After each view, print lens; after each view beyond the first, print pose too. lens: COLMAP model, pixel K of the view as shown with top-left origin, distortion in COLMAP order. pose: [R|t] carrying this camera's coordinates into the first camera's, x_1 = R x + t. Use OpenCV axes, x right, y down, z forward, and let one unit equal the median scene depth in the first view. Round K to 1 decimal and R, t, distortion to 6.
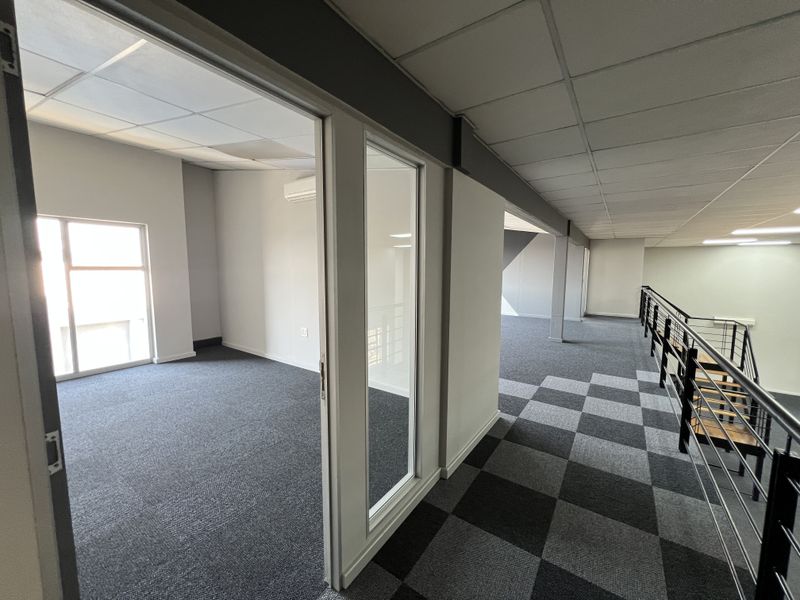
lens RADIAL K [[319.9, 0, 396.4], [0, 319.9, 302.9], [0, 0, 1]] dist [0.001624, -0.000284]
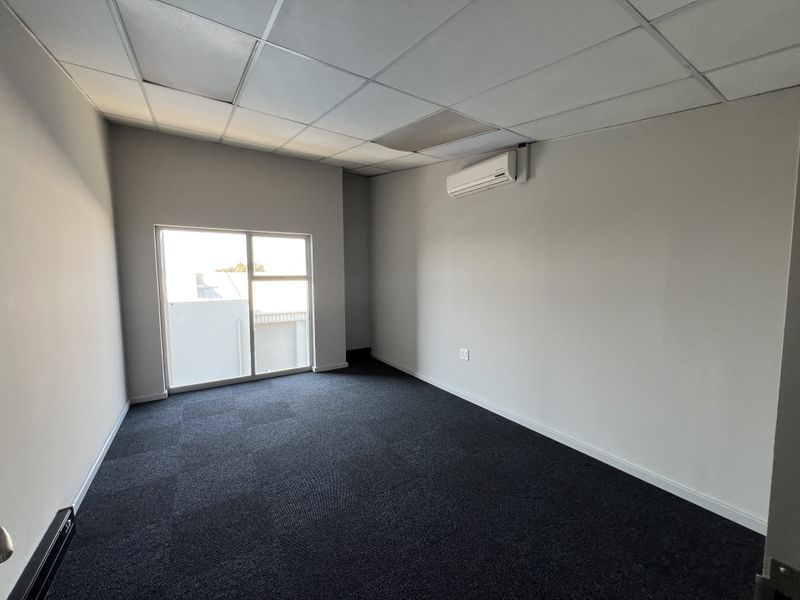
lens RADIAL K [[319.9, 0, 398.4], [0, 319.9, 305.7], [0, 0, 1]] dist [0.001624, -0.000284]
pose [[0.925514, 0.027226, -0.377733, -0.139985], [-0.031850, 0.999475, -0.005999, -0.023594], [0.377372, 0.017583, 0.925895, 0.174116]]
